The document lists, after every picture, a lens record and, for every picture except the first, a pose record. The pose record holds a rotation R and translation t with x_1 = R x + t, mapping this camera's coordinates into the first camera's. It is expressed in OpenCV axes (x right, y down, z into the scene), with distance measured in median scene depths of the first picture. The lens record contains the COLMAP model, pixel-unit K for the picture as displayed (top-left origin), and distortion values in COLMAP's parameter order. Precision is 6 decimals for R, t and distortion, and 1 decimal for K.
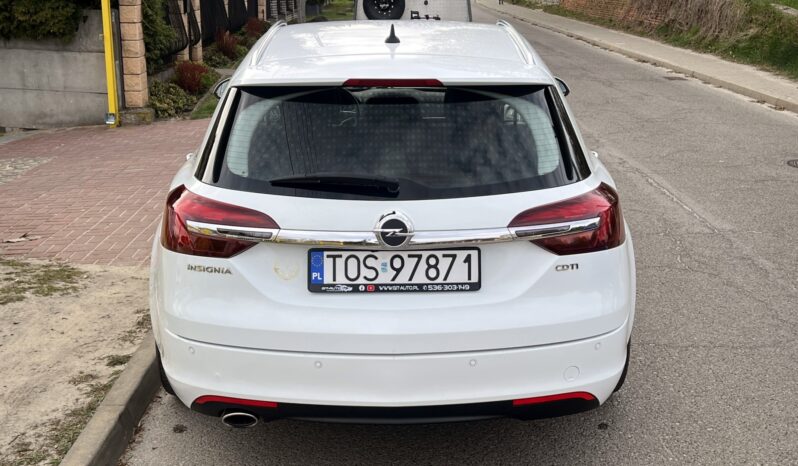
lens RADIAL K [[977.4, 0, 399.0], [0, 977.4, 233.0], [0, 0, 1]] dist [0.170075, -0.419599]
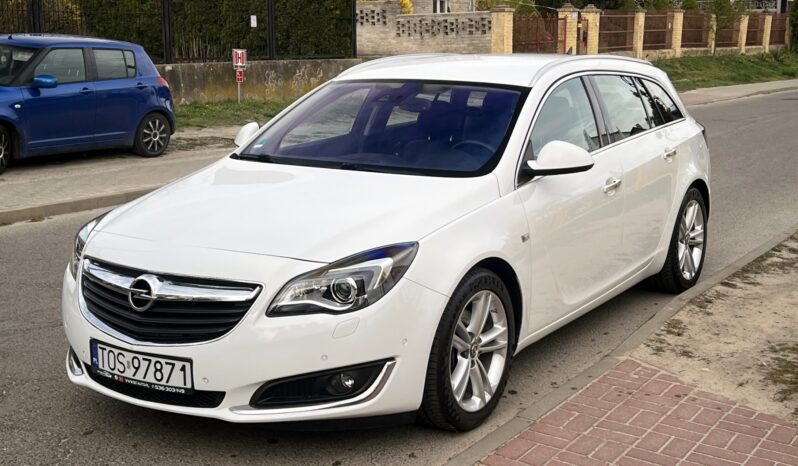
lens RADIAL K [[1065.0, 0, 399.0], [0, 1065.0, 233.0], [0, 0, 1]] dist [0.224929, -0.752650]
pose [[-0.838992, -0.097583, 0.535323, -1.006270], [0.138112, 0.913383, 0.382957, -0.847788], [-0.526325, 0.395232, -0.752844, 3.388810]]
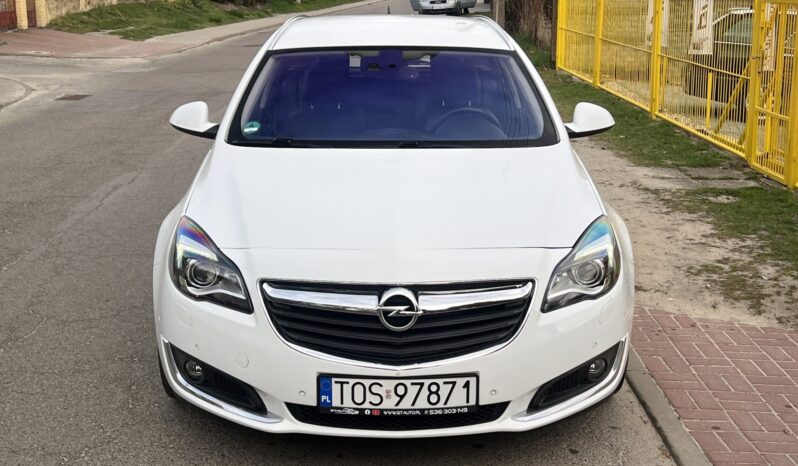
lens RADIAL K [[1066.4, 0, 404.9], [0, 1066.4, 235.6], [0, 0, 1]] dist [0.213032, -0.667798]
pose [[-0.999947, 0.003359, -0.009688, -0.018550], [-0.001586, 0.882791, 0.469763, -0.925418], [0.010130, 0.469754, -0.882739, 3.562117]]
